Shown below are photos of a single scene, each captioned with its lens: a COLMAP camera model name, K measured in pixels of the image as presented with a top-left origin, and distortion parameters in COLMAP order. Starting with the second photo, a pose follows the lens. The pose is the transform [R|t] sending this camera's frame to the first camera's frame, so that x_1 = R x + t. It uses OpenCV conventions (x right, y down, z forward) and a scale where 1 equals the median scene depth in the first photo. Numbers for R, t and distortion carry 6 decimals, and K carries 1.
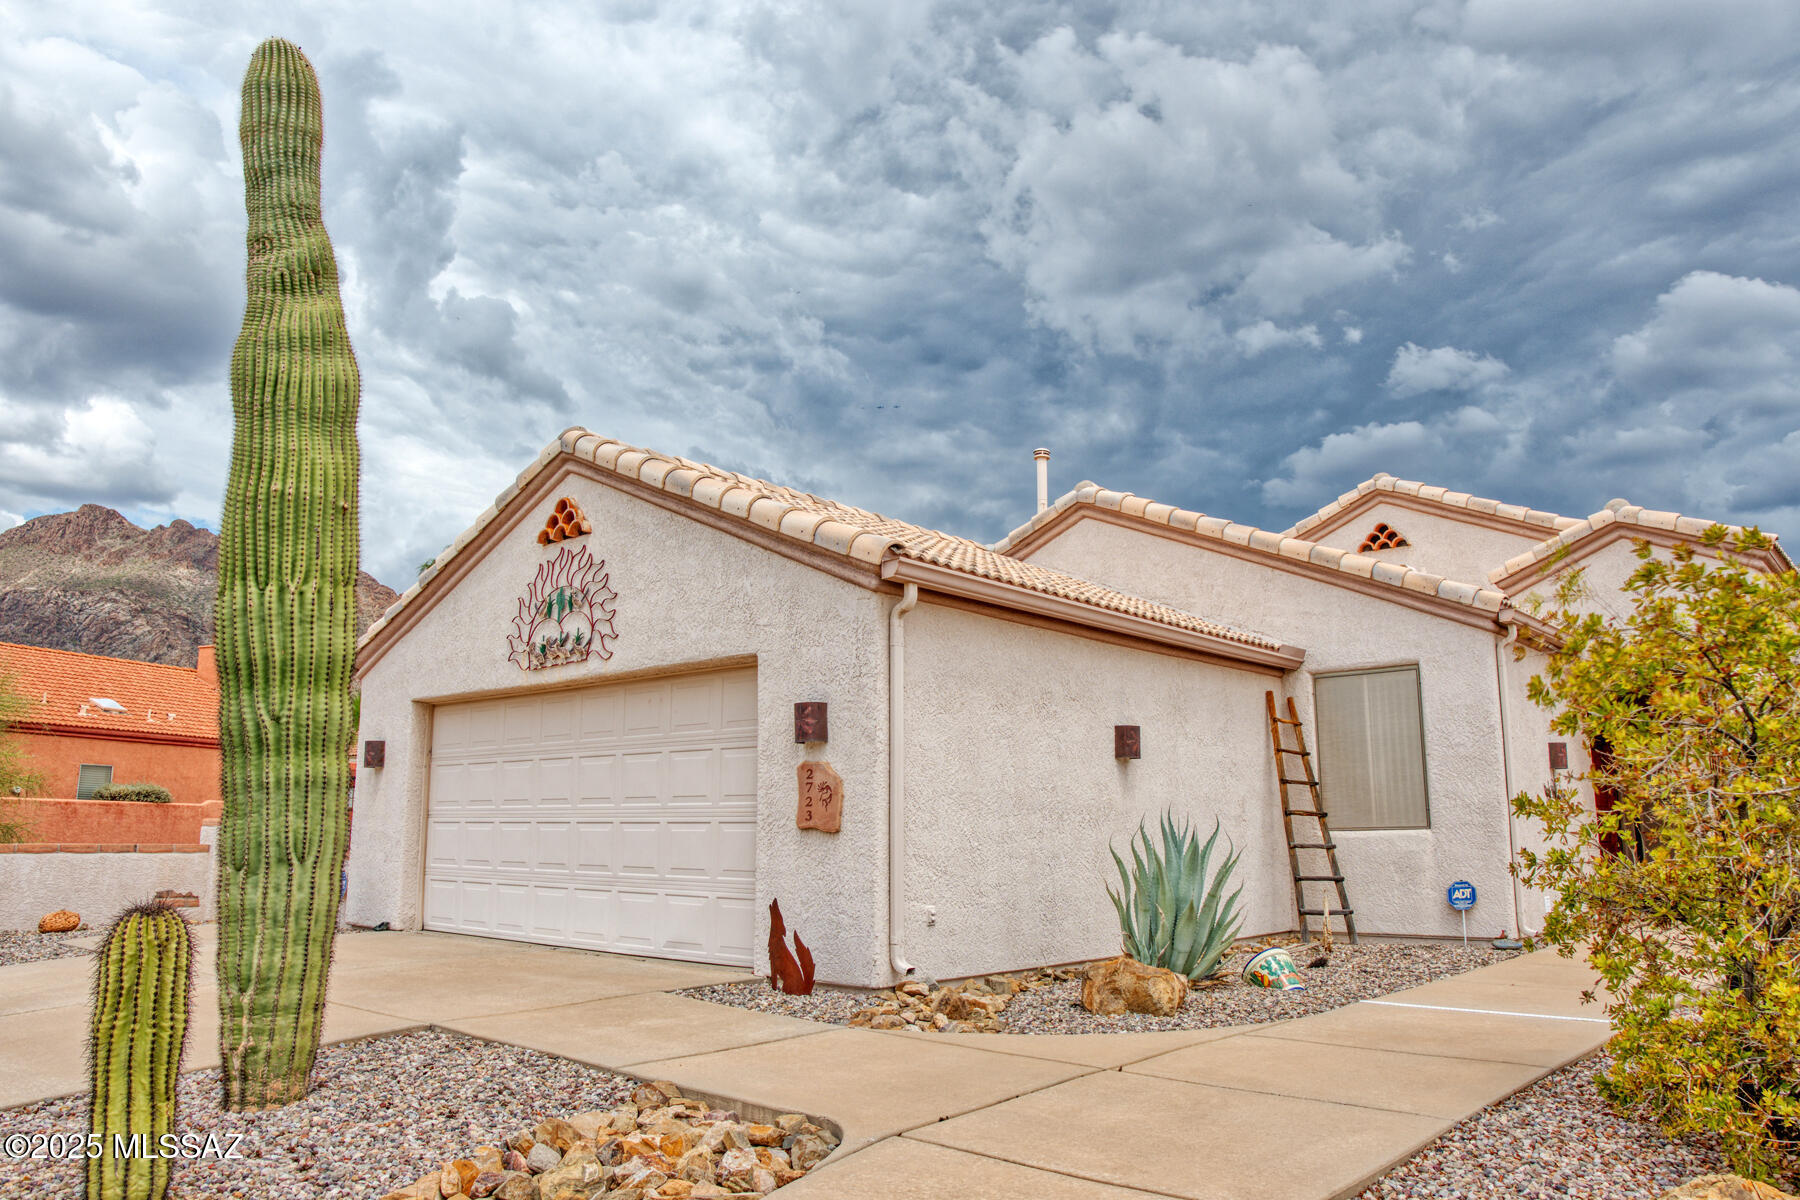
lens RADIAL K [[1257.3, 0, 900.0], [0, 1257.3, 600.0], [0, 0, 1]] dist [-0.108172, 0.070869]
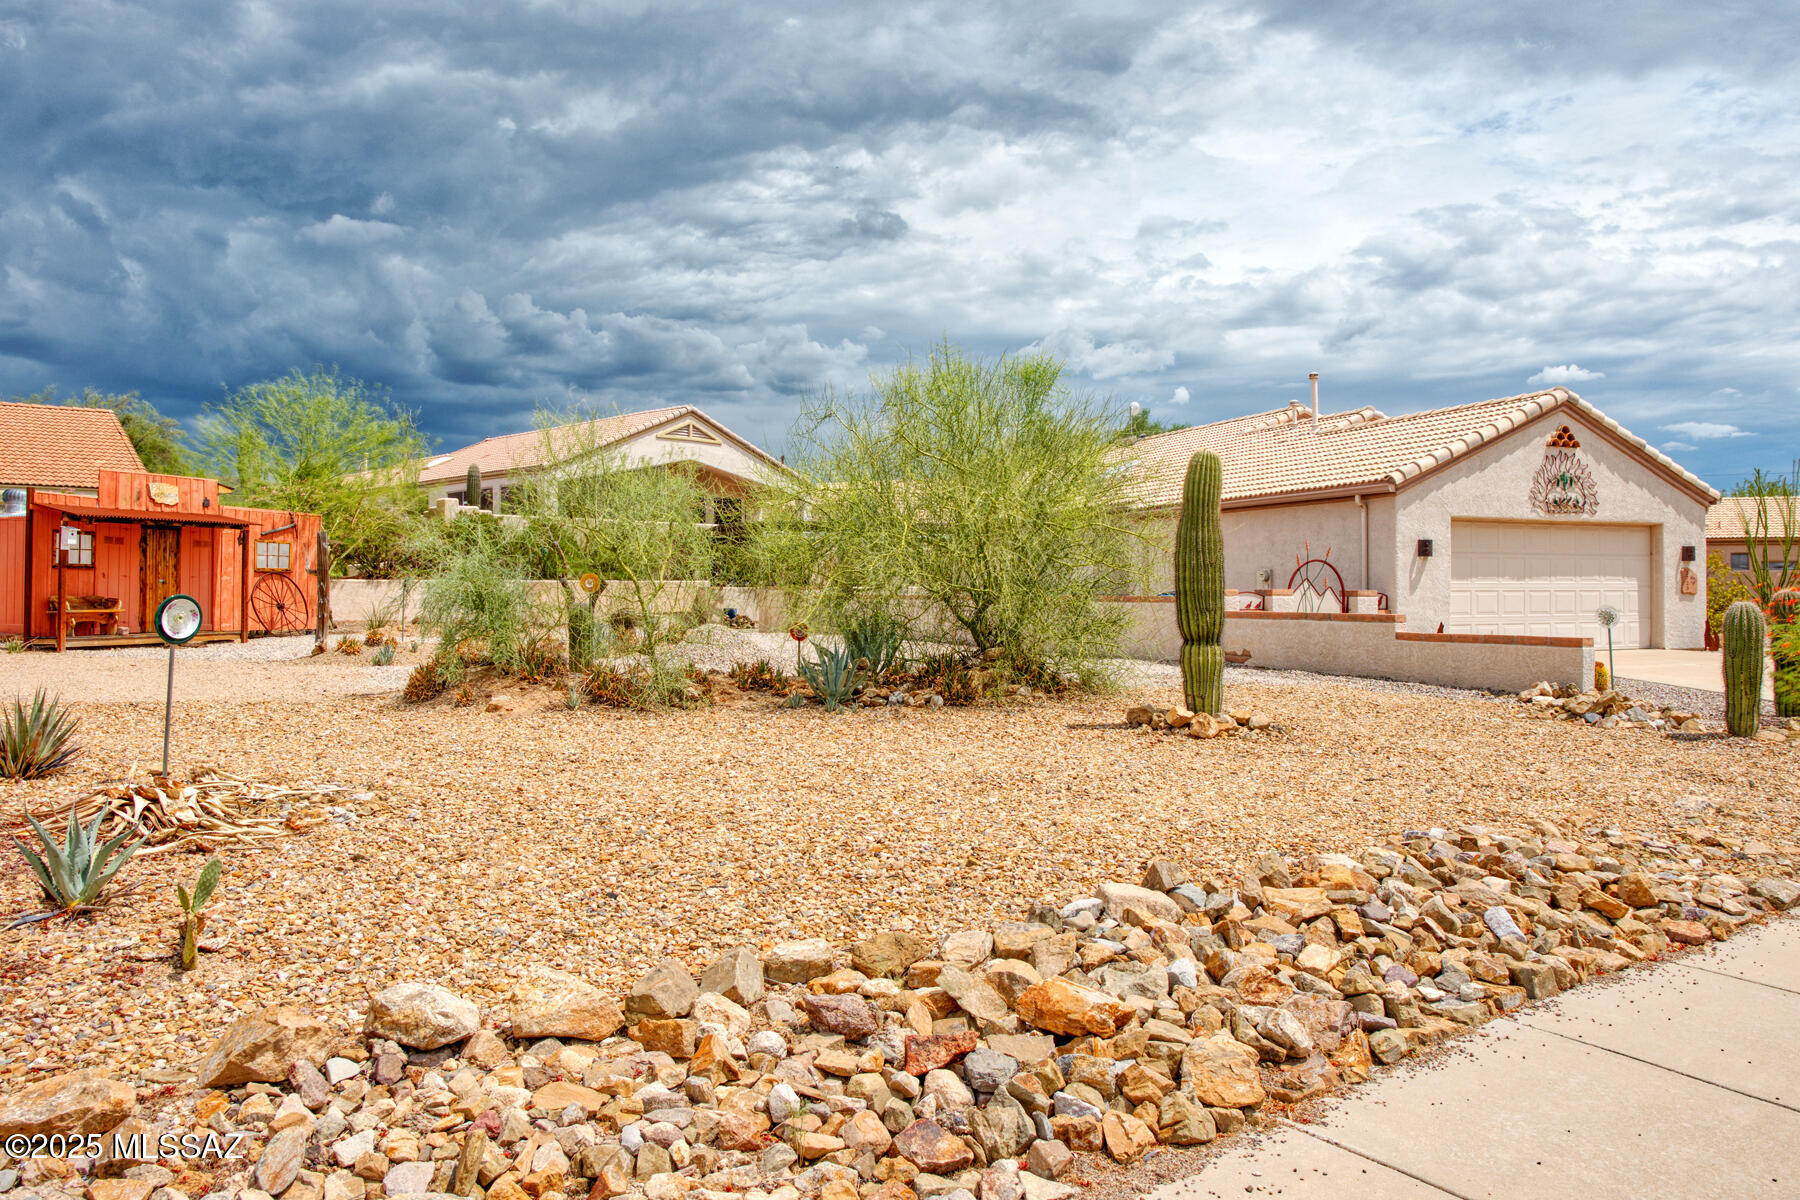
lens RADIAL K [[1257.3, 0, 900.0], [0, 1257.3, 600.0], [0, 0, 1]] dist [-0.108172, 0.070869]
pose [[0.472331, 0.000590, 0.881421, -2.463986], [-0.161235, 0.983184, 0.085743, 0.190861], [-0.866549, -0.182615, 0.464483, 0.979044]]
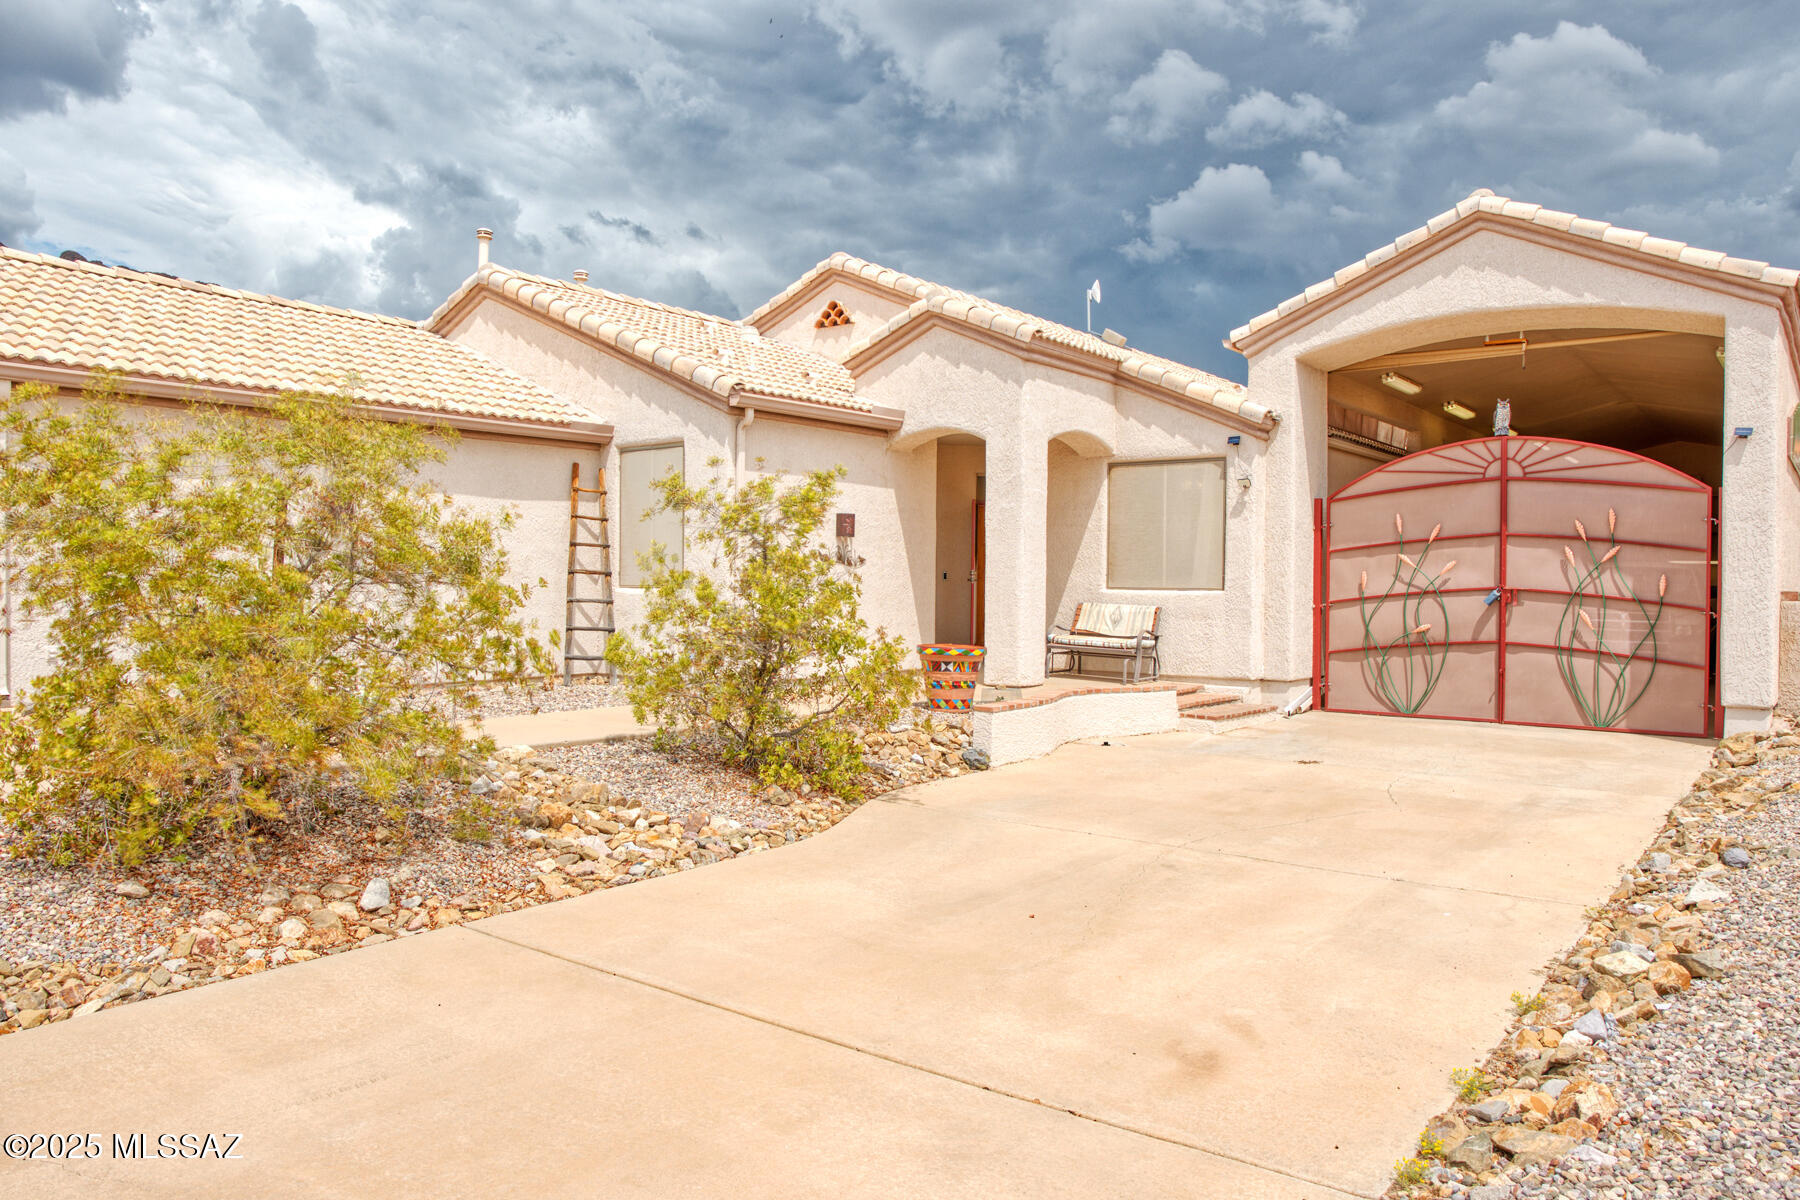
lens RADIAL K [[1257.3, 0, 900.0], [0, 1257.3, 600.0], [0, 0, 1]] dist [-0.108172, 0.070869]
pose [[0.998270, 0.007287, 0.058348, 0.607358], [-0.018891, 0.979433, 0.200885, -0.043600], [-0.055684, -0.201640, 0.977876, -0.156233]]
